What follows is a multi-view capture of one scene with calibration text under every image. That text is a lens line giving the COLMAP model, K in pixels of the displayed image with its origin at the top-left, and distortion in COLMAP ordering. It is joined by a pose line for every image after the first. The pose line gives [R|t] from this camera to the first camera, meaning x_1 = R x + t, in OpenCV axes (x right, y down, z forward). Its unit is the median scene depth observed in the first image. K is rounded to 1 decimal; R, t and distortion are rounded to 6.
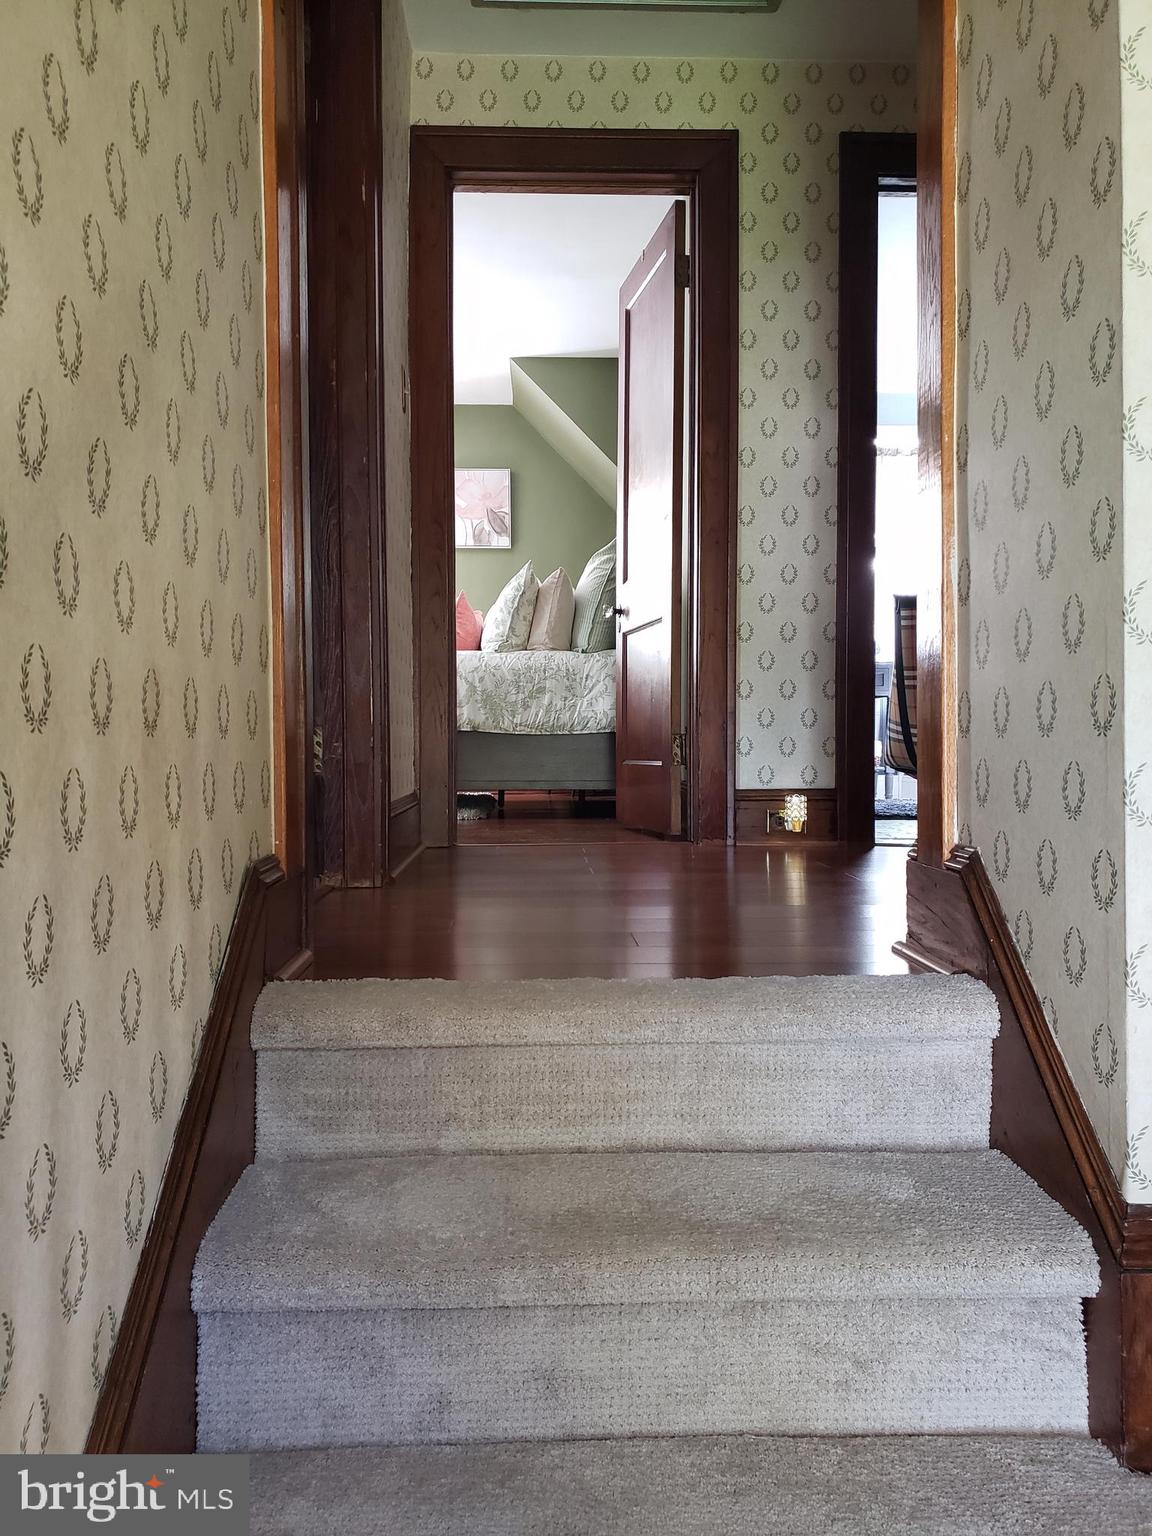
lens RADIAL K [[1194.1, 0, 566.6], [0, 1194.1, 751.6], [0, 0, 1]] dist [0.036175, -0.011801]
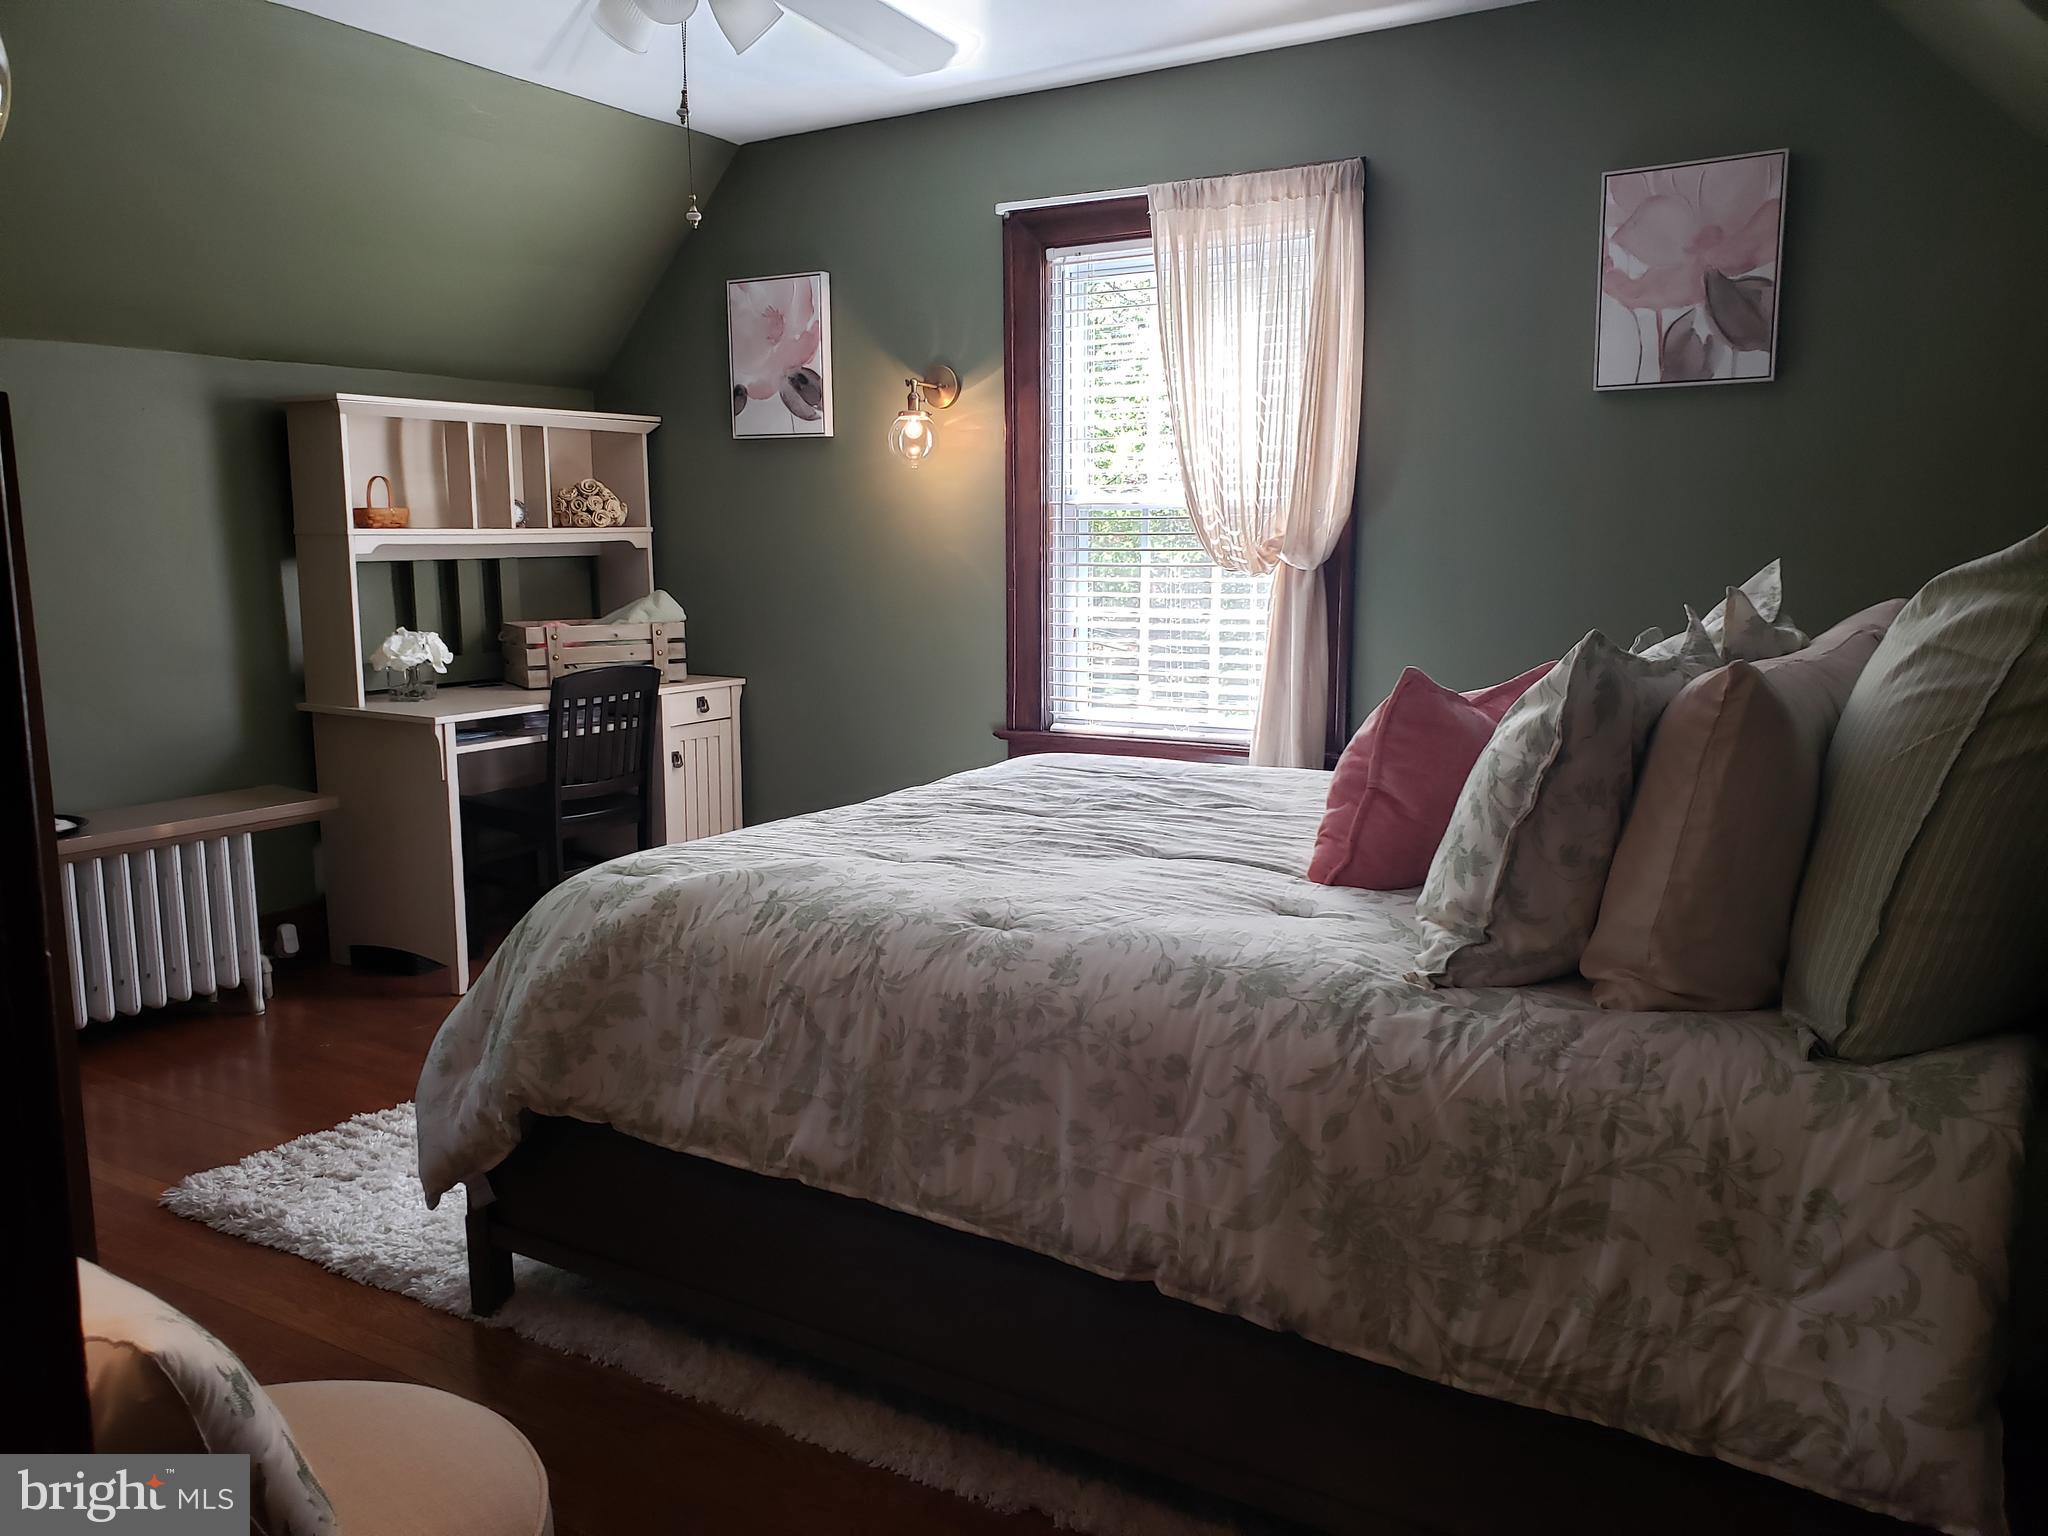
lens RADIAL K [[1592.1, 0, 1009.0], [0, 1592.1, 787.6], [0, 0, 1]] dist [0.036175, -0.011801]
pose [[0.839273, 0.080838, -0.537667, 0.043765], [-0.002842, 0.989524, 0.144338, -0.172555], [0.543703, -0.119611, 0.830711, 0.670823]]
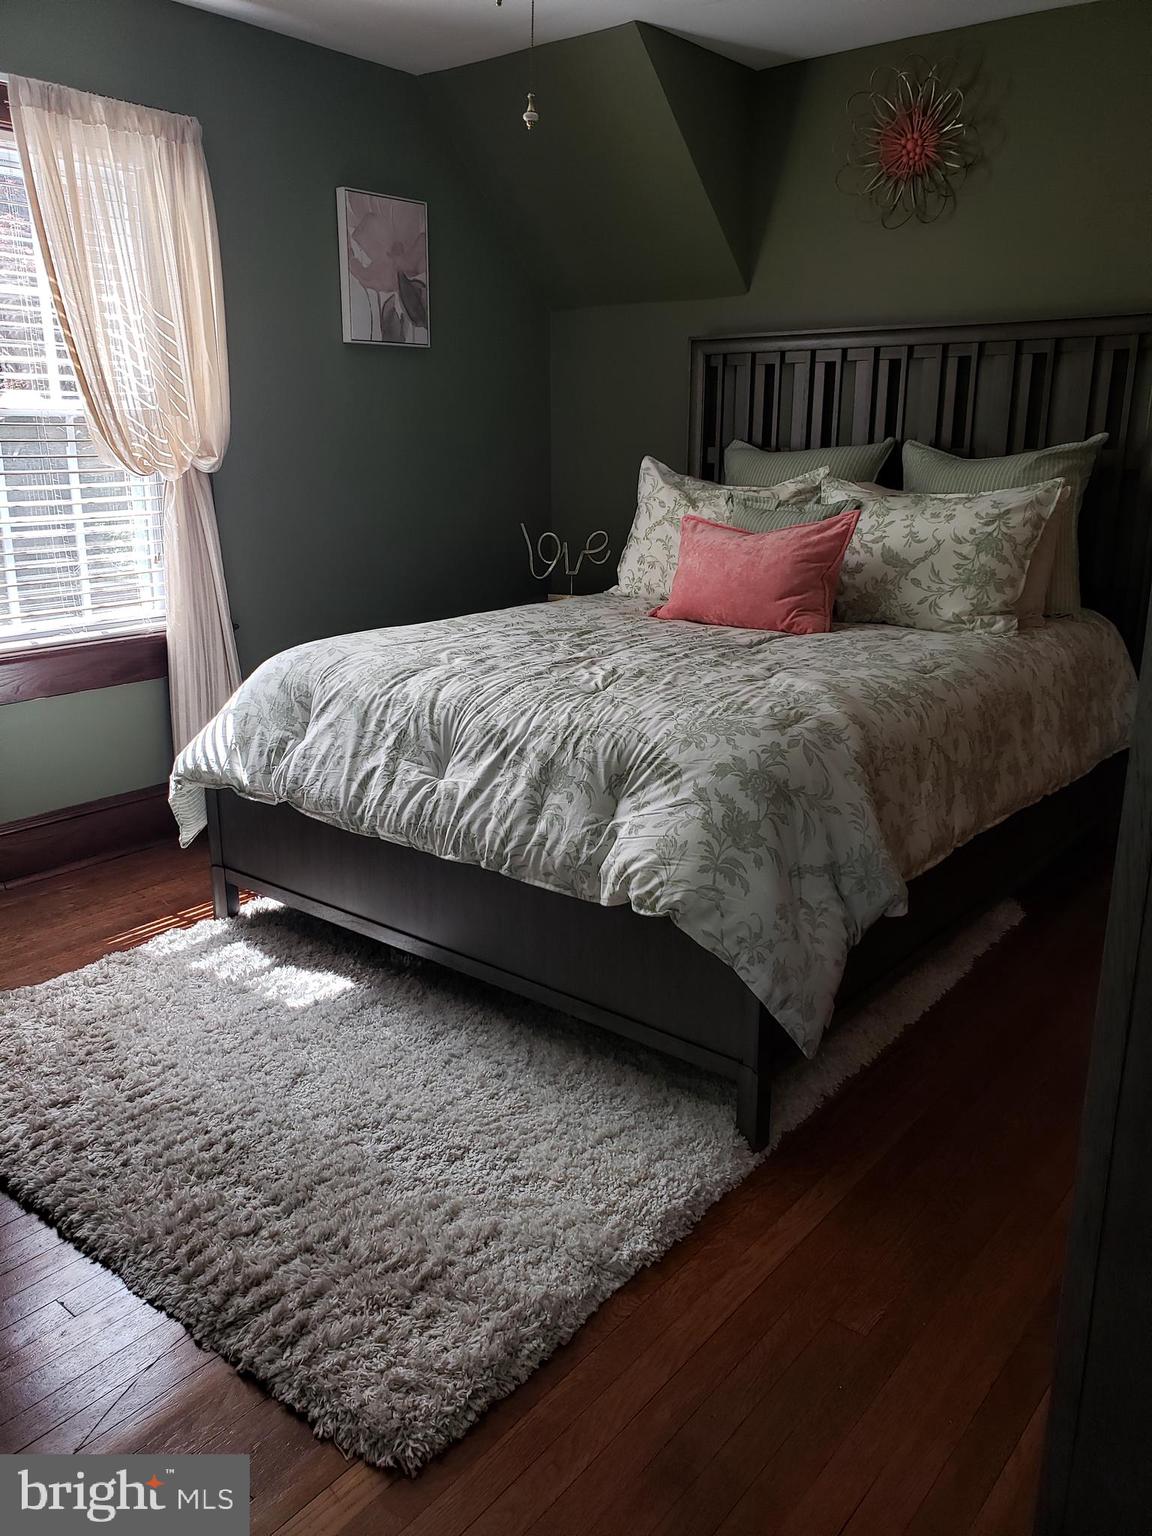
lens RADIAL K [[1194.1, 0, 566.6], [0, 1194.1, 751.6], [0, 0, 1]] dist [0.036175, -0.011801]
pose [[0.647520, -0.199413, 0.735494, -0.697692], [0.013404, 0.967986, 0.250647, -0.180850], [-0.761930, -0.152441, 0.629463, 0.787251]]
